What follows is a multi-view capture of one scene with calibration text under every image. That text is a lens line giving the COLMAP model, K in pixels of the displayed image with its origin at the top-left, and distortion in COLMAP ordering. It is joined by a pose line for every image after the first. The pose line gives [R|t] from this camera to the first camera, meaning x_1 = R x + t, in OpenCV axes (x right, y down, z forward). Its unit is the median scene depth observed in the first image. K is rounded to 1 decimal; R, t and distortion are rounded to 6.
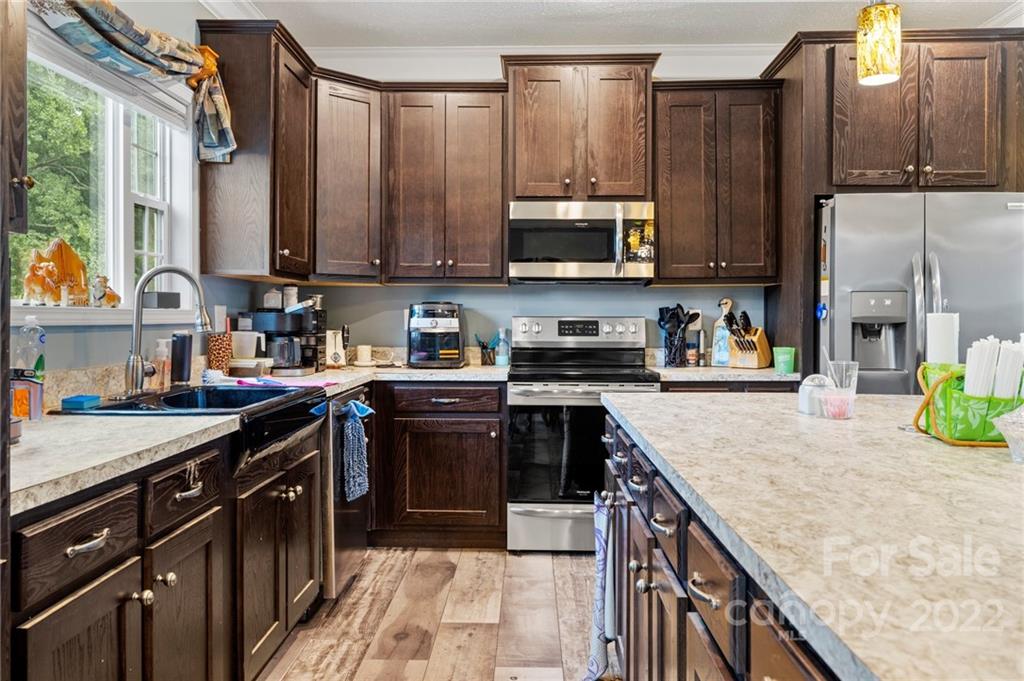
lens RADIAL K [[808.6, 0, 496.8], [0, 808.6, 321.4], [0, 0, 1]] dist [0.002675, 0.001222]
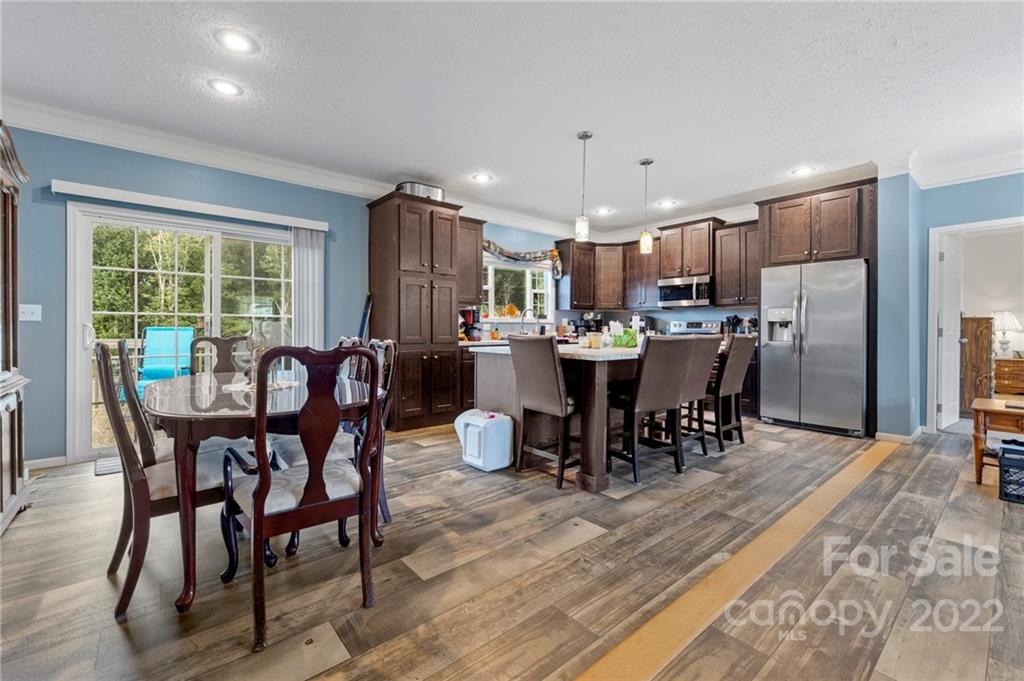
lens RADIAL K [[434.7, 0, 510.1], [0, 434.7, 329.7], [0, 0, 1]] dist [0.000342, 0.000257]
pose [[0.668013, 0.003086, -0.744143, 0.807786], [-0.005796, 0.999983, -0.001057, 0.029478], [0.744127, 0.005019, 0.668019, -0.396450]]
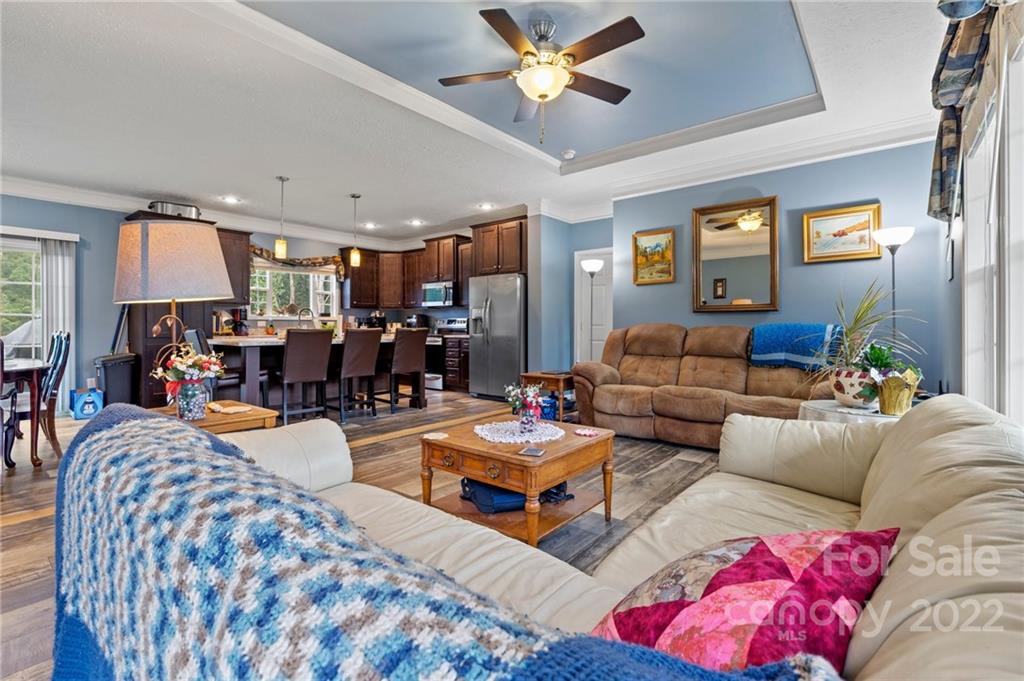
lens RADIAL K [[466.0, 0, 508.2], [0, 466.0, 325.8], [0, 0, 1]] dist [-0.004213, -0.000536]
pose [[0.789963, -0.002023, -0.613151, 1.501607], [-0.001184, 0.999988, -0.004824, 0.034700], [0.613153, 0.004537, 0.789951, -0.311072]]
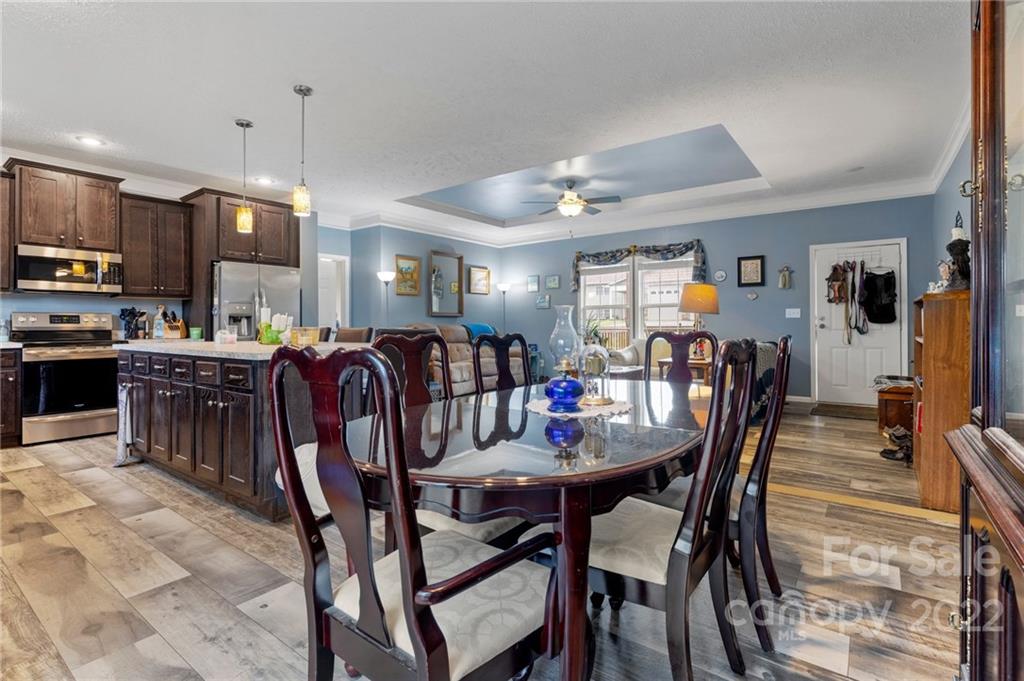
lens RADIAL K [[492.1, 0, 517.2], [0, 492.1, 321.4], [0, 0, 1]] dist [-0.003706, 0.000203]
pose [[0.563613, 0.001519, 0.826037, -0.249821], [0.008889, 0.999929, -0.007904, 0.033062], [-0.825991, 0.011797, 0.563560, -0.463680]]
